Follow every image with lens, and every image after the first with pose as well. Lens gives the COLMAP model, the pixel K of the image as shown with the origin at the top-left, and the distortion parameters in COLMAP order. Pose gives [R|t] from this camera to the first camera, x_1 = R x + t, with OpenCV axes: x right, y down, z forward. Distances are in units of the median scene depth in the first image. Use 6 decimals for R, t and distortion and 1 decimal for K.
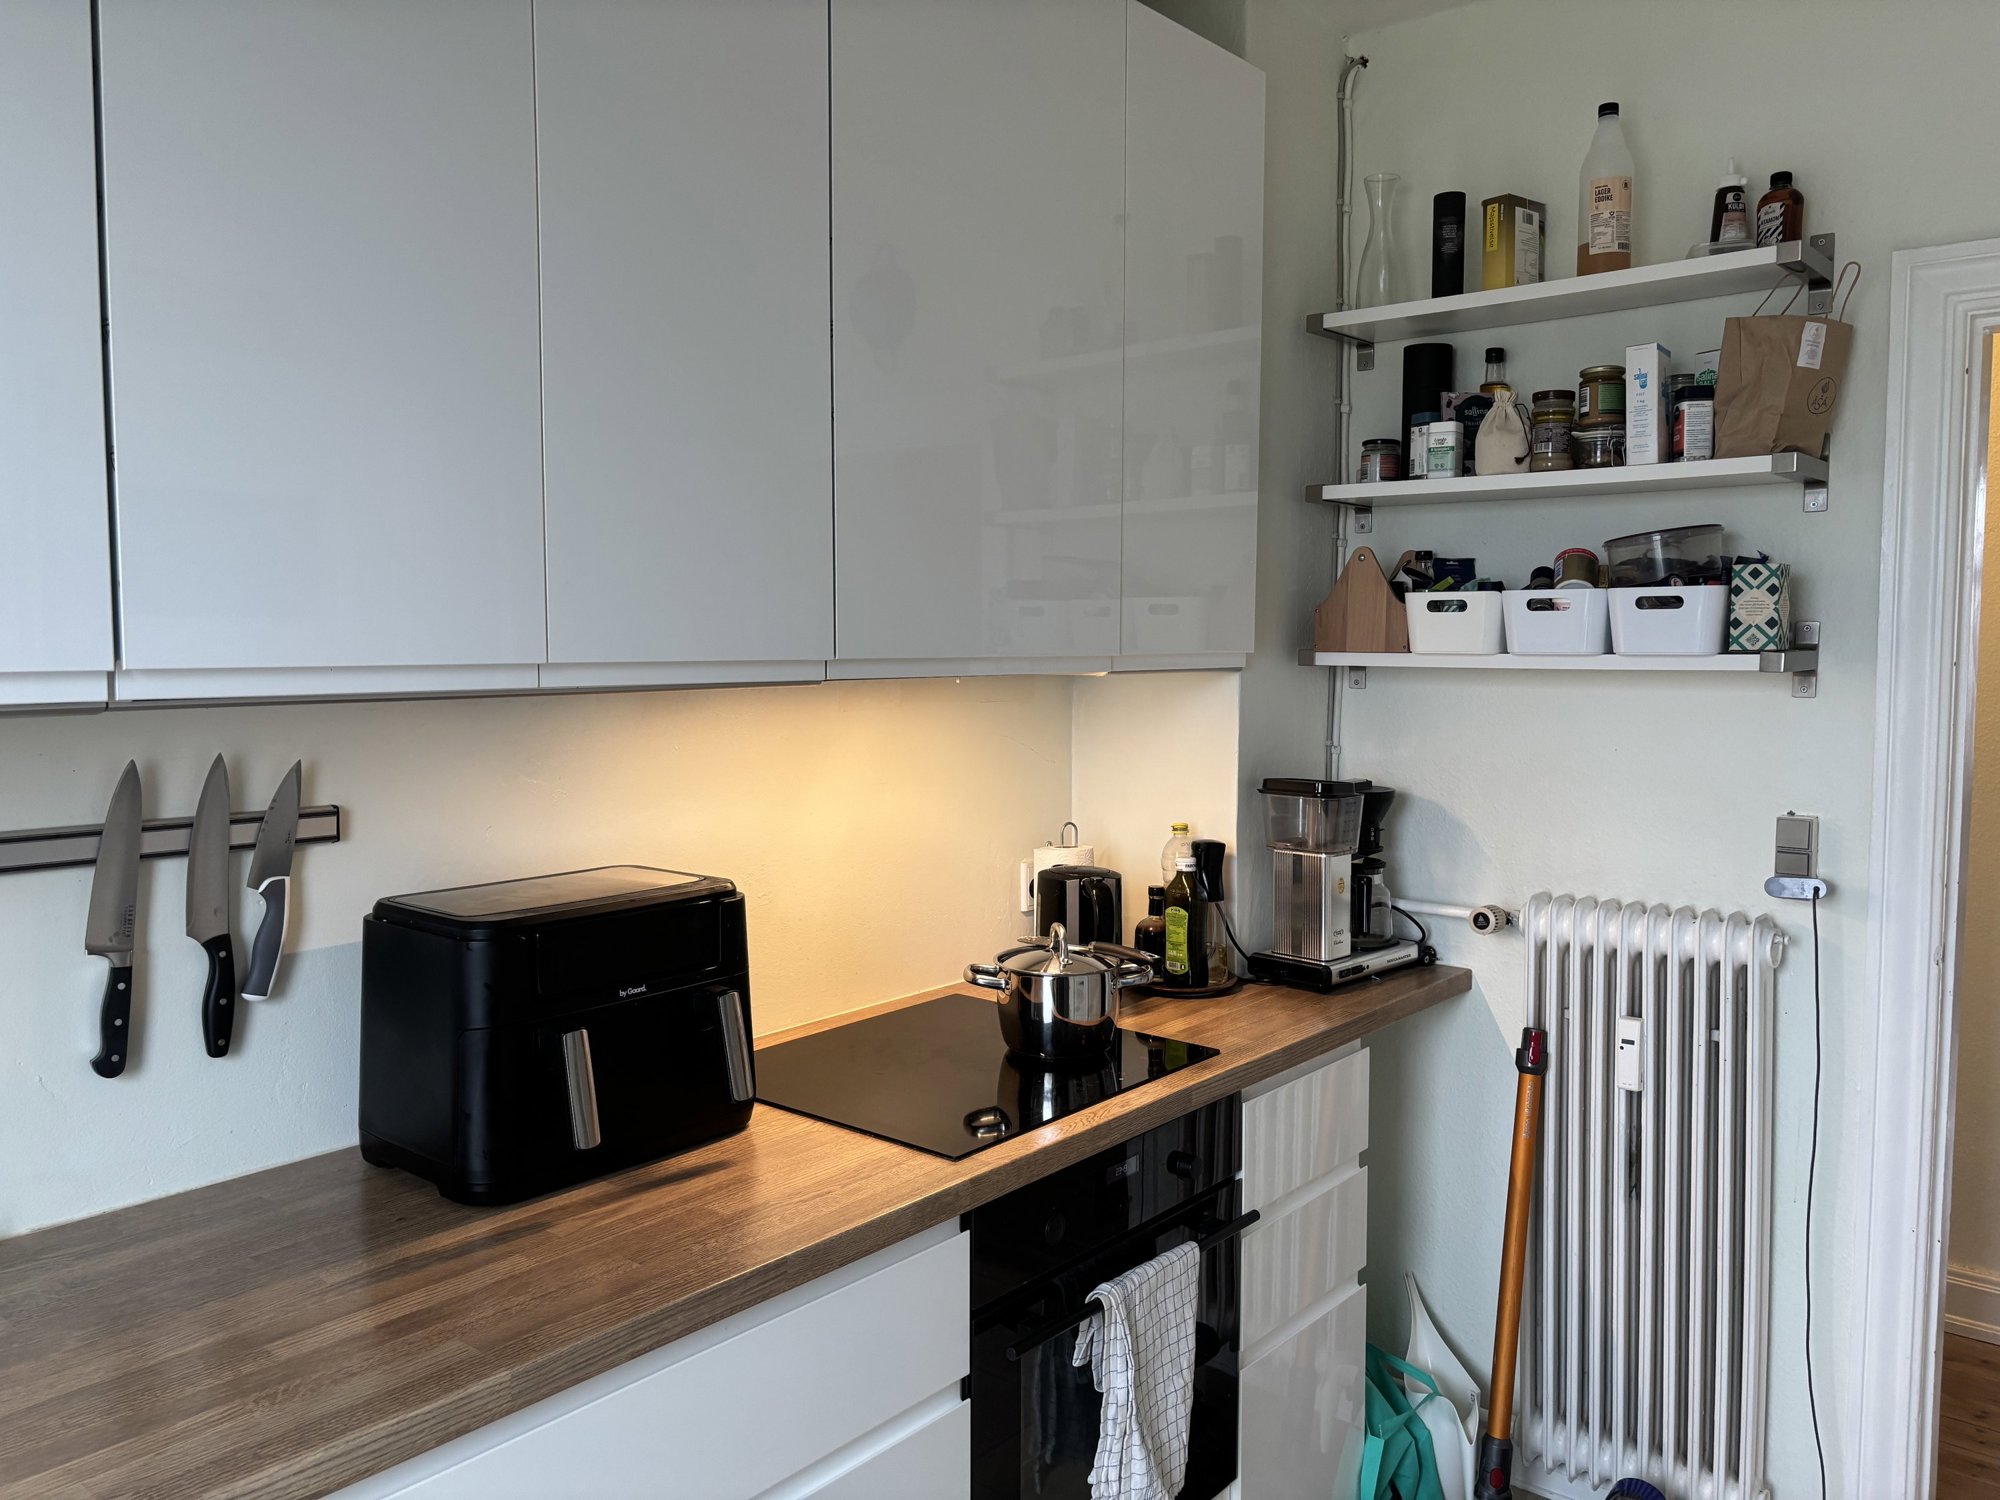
lens RADIAL K [[1505.3, 0, 1000.9], [0, 1505.3, 752.3], [0, 0, 1]] dist [0.039323, -0.026601]
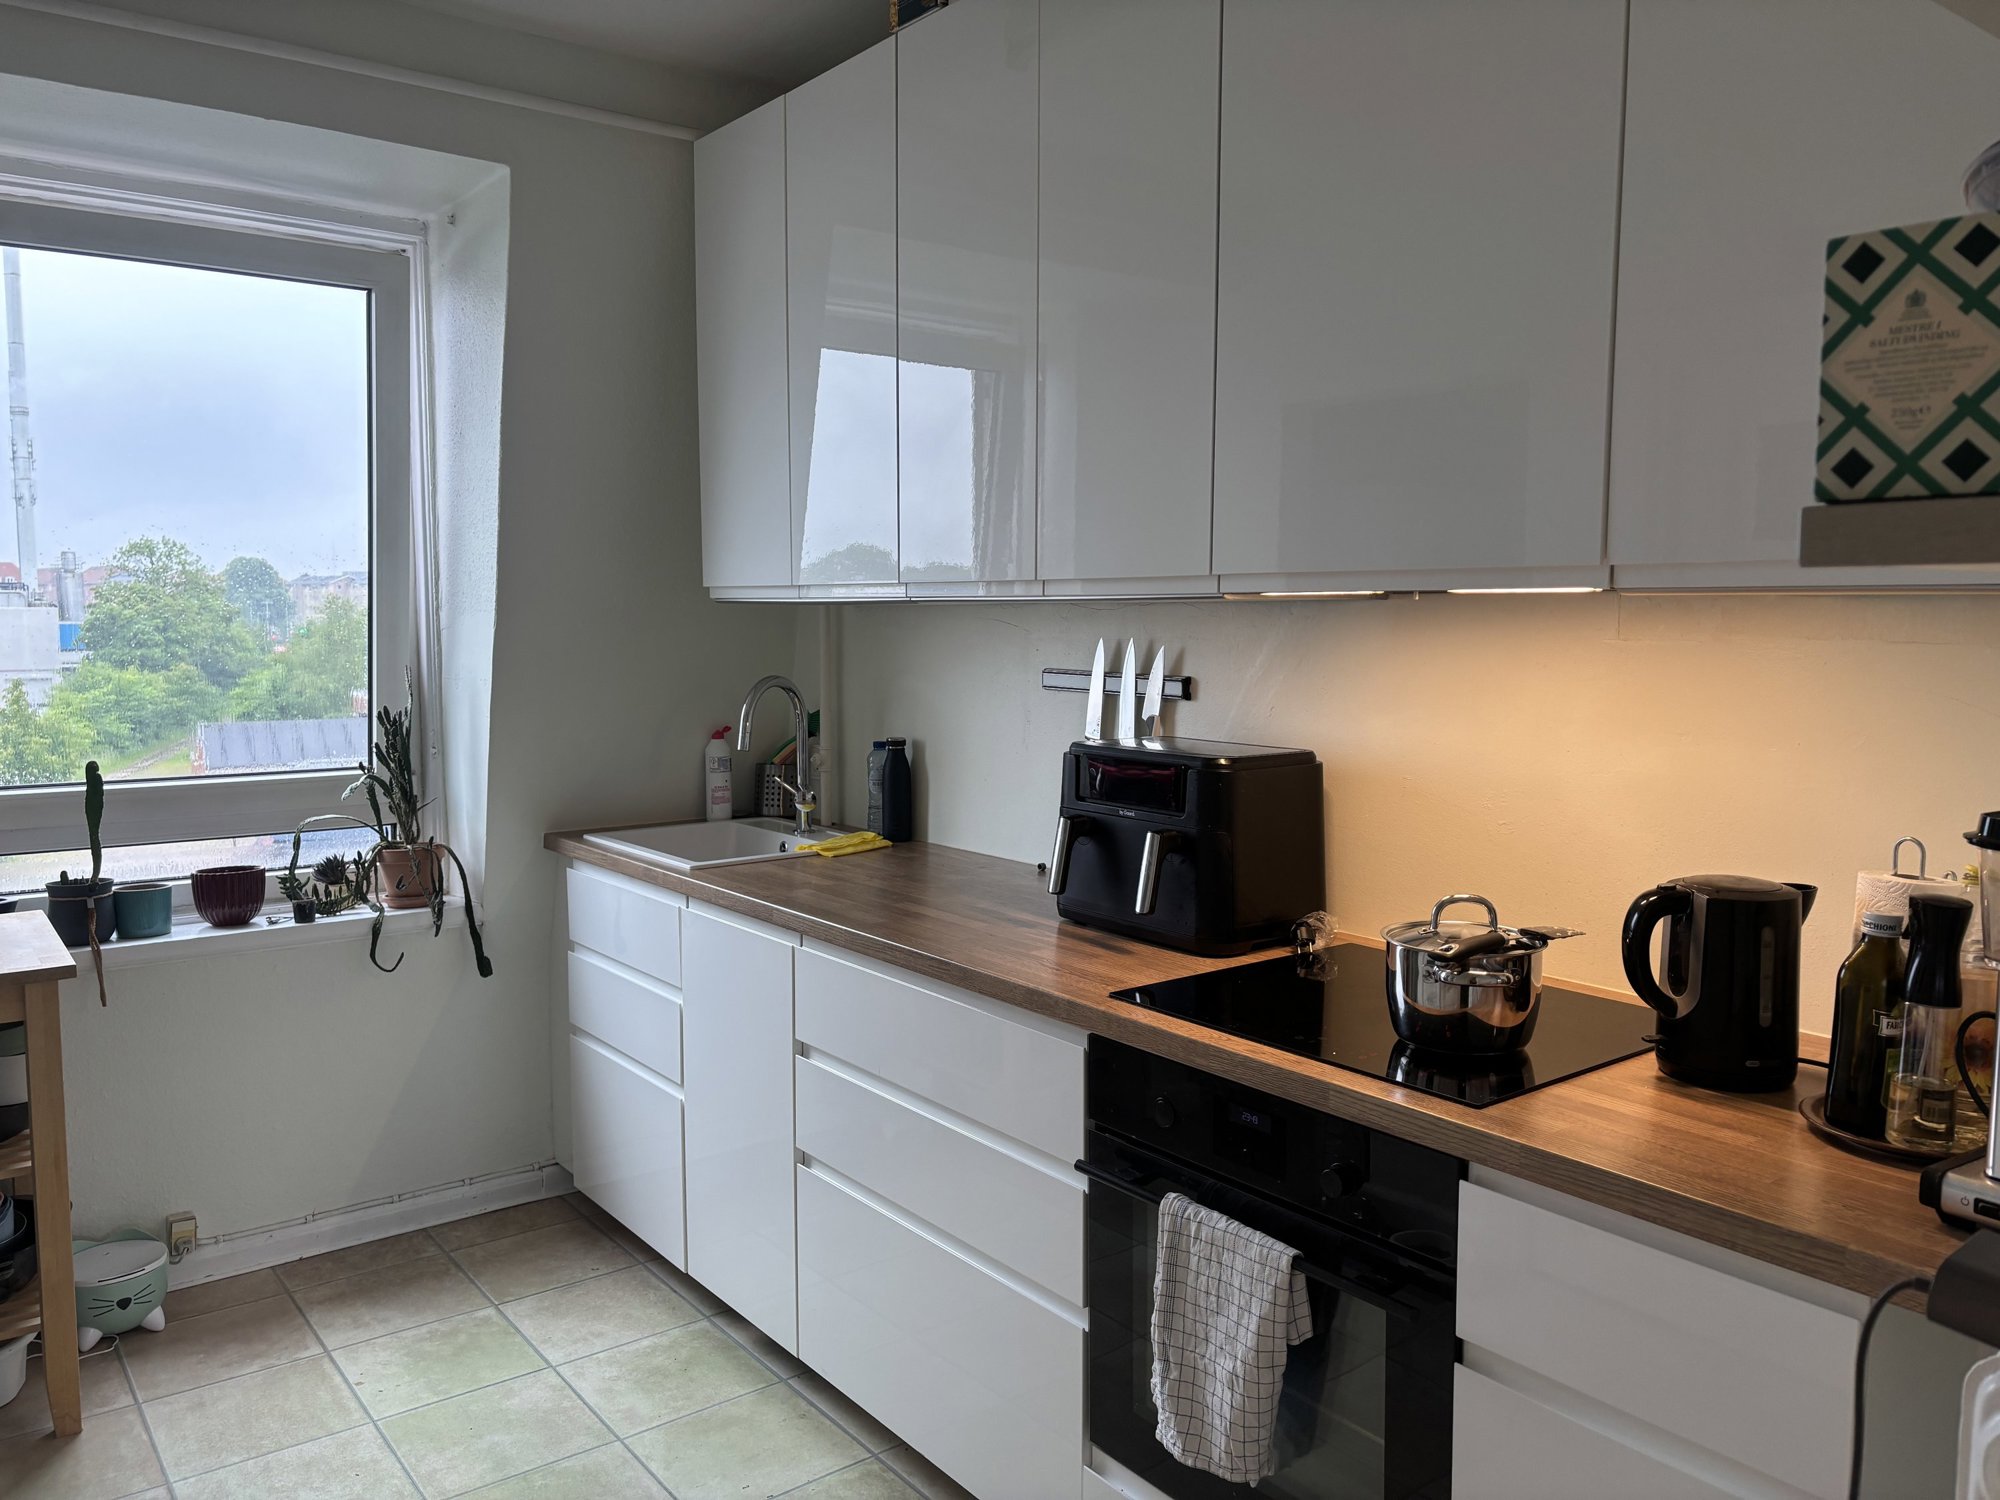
lens RADIAL K [[1505.3, 0, 1000.3], [0, 1505.3, 743.3], [0, 0, 1]] dist [0.039323, -0.026601]
pose [[-0.220525, 0.087452, -0.971453, 1.005691], [-0.068429, 0.992131, 0.104848, -0.041629], [0.972978, 0.089597, -0.212806, 1.030353]]
